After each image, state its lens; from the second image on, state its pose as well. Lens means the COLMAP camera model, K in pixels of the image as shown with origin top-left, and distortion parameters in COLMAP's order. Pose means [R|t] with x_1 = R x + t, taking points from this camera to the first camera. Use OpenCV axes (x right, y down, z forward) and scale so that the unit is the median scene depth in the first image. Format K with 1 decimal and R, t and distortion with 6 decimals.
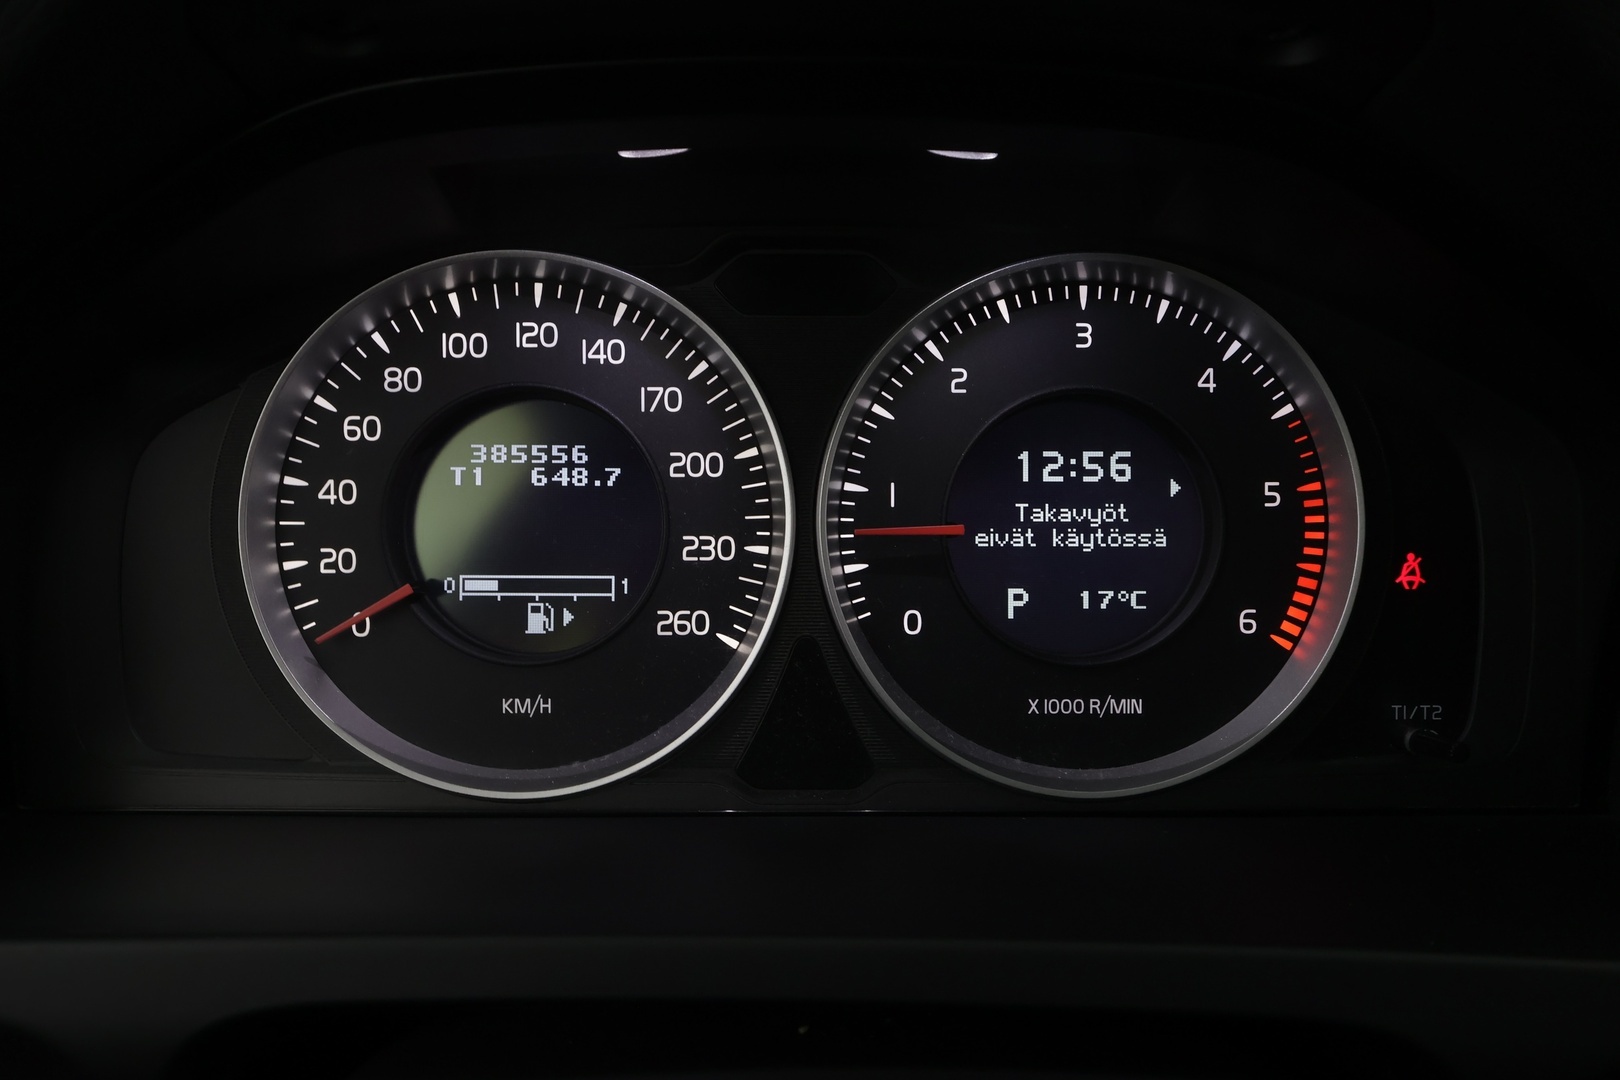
lens RADIAL K [[1278.8, 0, 803.7], [0, 1278.8, 528.9], [0, 0, 1]] dist [-0.002546, -0.004871]
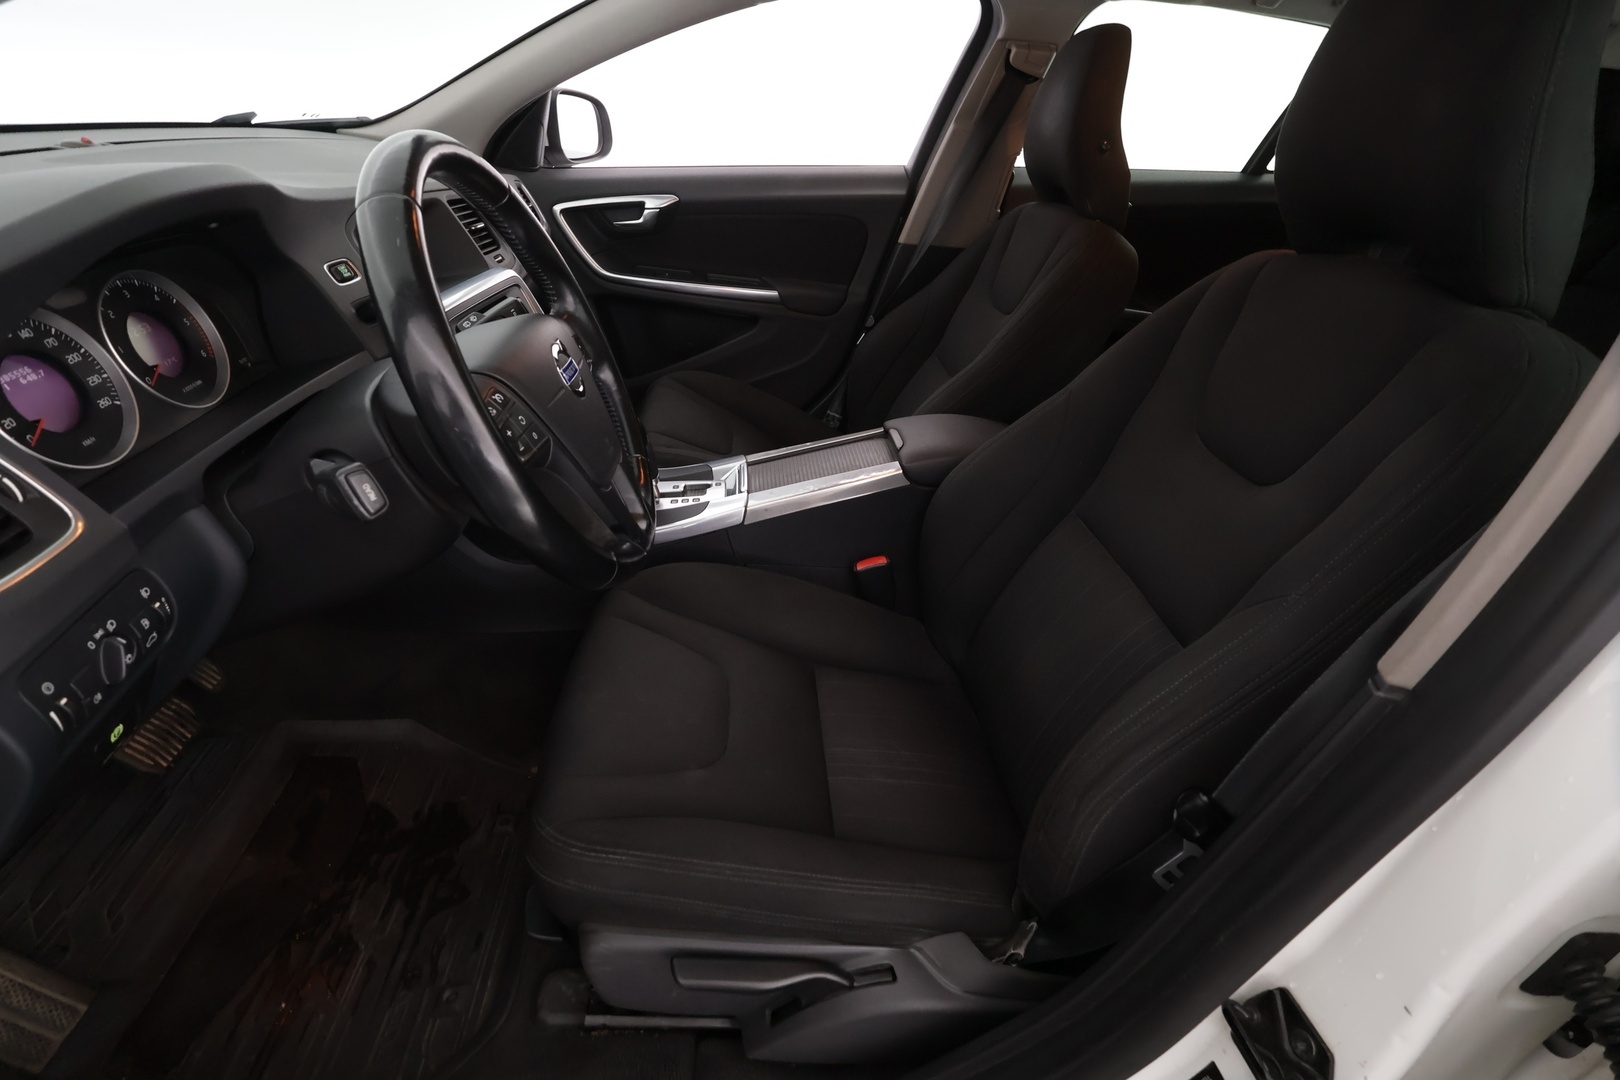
lens RADIAL K [[748.4, 0, 815.8], [0, 748.4, 536.2], [0, 0, 1]] dist [-0.001162, -0.000312]
pose [[-0.073595, -0.509151, 0.857525, -2.154321], [0.240606, 0.825392, 0.510722, -0.197488], [-0.967829, 0.243912, 0.061760, -0.902510]]
